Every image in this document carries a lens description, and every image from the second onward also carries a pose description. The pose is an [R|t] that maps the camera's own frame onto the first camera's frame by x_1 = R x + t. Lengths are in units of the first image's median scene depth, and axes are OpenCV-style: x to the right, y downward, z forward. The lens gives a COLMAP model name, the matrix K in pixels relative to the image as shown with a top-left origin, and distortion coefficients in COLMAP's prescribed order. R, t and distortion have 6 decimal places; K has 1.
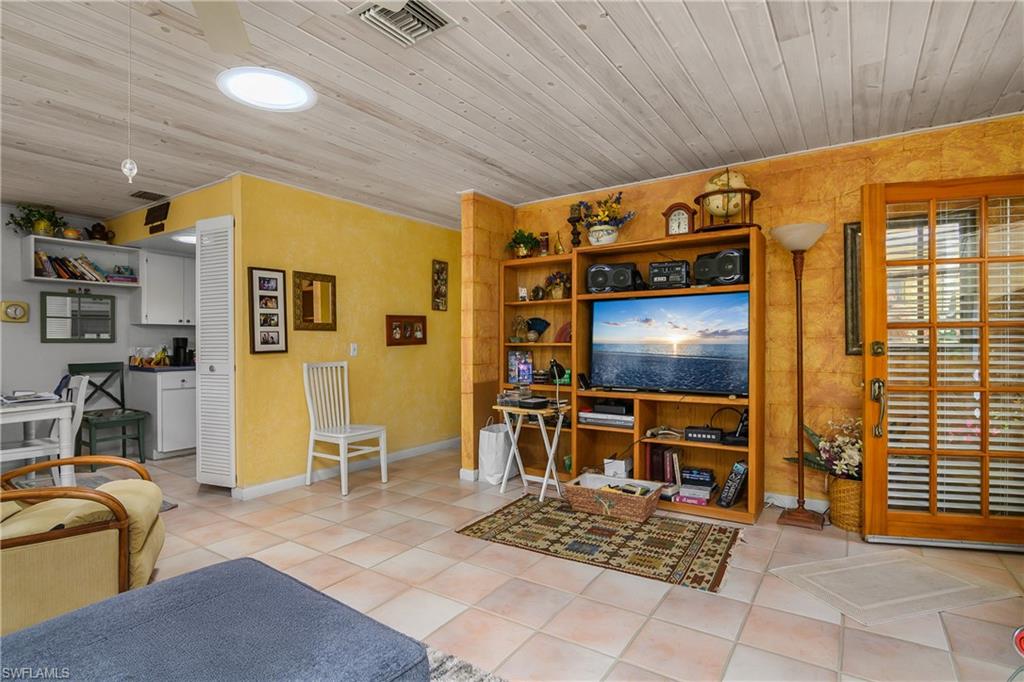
lens RADIAL K [[514.2, 0, 513.8], [0, 514.2, 344.8], [0, 0, 1]] dist [-0.038970, -0.000068]
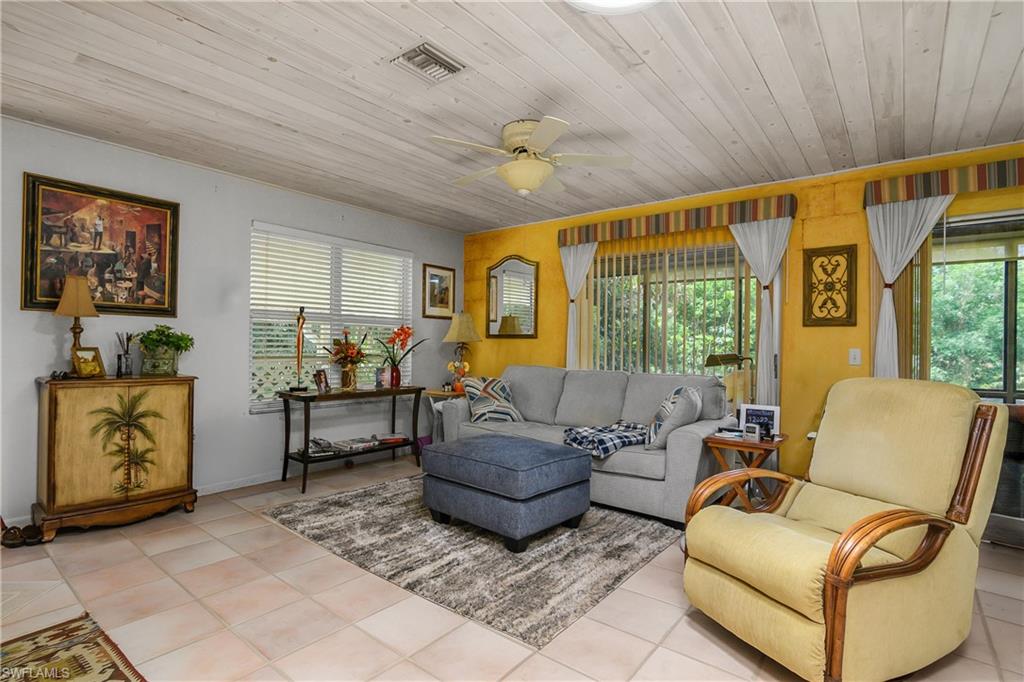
lens RADIAL K [[502.1, 0, 502.6], [0, 502.1, 341.9], [0, 0, 1]] dist [-0.015893, 0.000471]
pose [[-0.994746, -0.010658, 0.101820, -0.293205], [-0.010361, 0.999940, 0.003450, -0.003239], [-0.101851, 0.002376, -0.994797, 1.262917]]
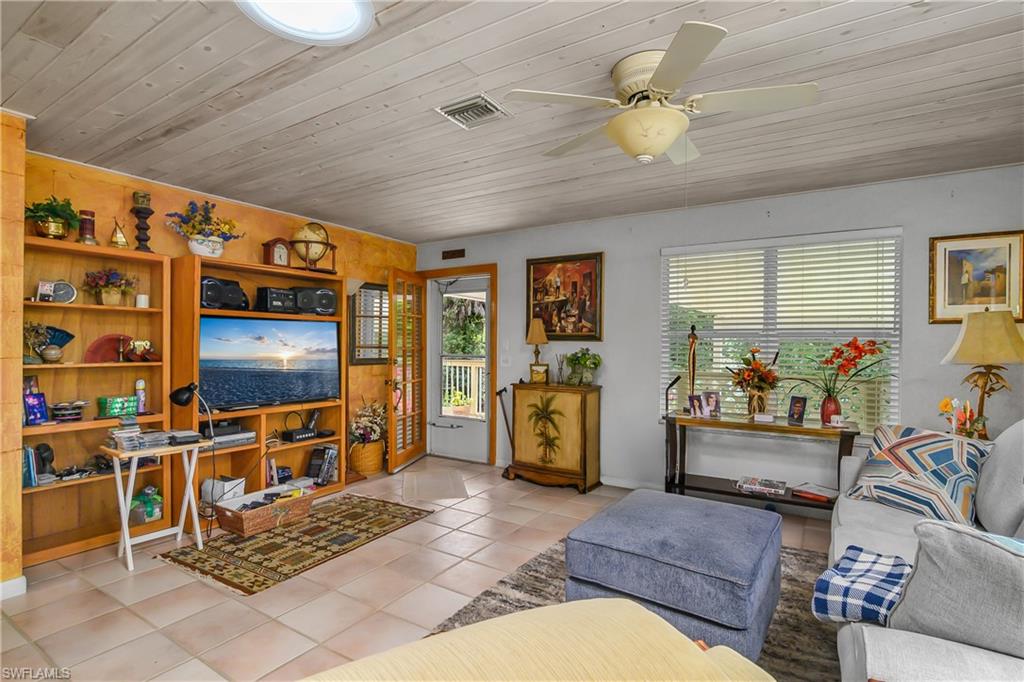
lens RADIAL K [[502.1, 0, 502.6], [0, 502.1, 341.9], [0, 0, 1]] dist [-0.015893, 0.000471]
pose [[-0.009316, 0.009148, 0.999915, -0.863092], [0.004655, 0.999948, -0.009105, -0.031626], [-0.999946, 0.004570, -0.009358, 0.557400]]
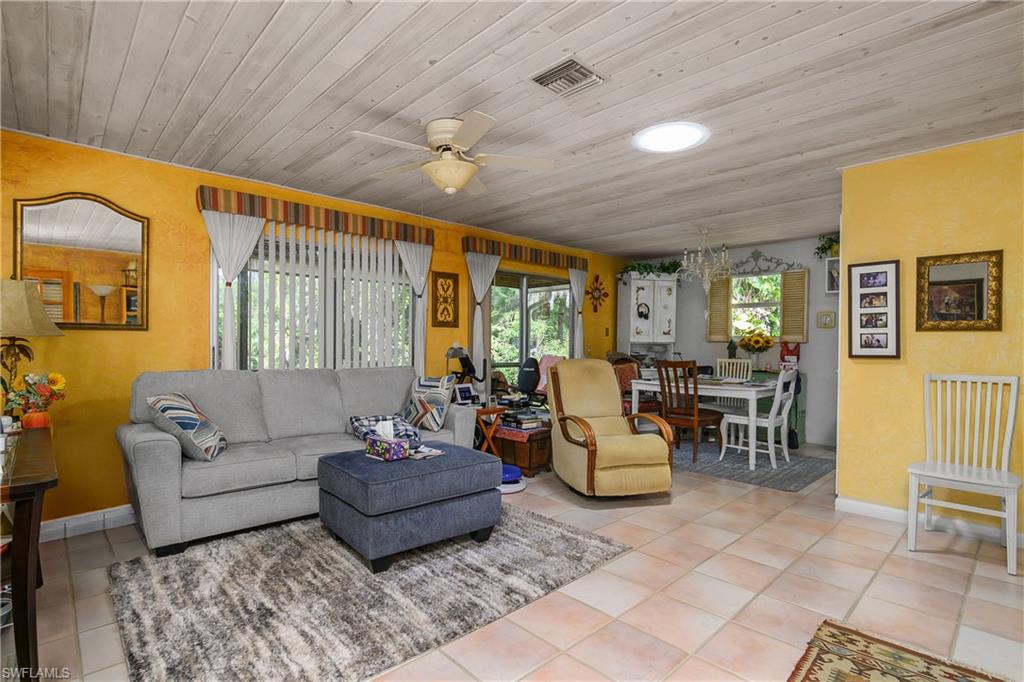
lens RADIAL K [[502.1, 0, 502.6], [0, 502.1, 341.9], [0, 0, 1]] dist [-0.015893, 0.000471]
pose [[-0.235526, 0.001218, -0.971867, 0.596596], [-0.017551, 0.999831, 0.005506, -0.005751], [0.971710, 0.018354, -0.235464, 0.679321]]
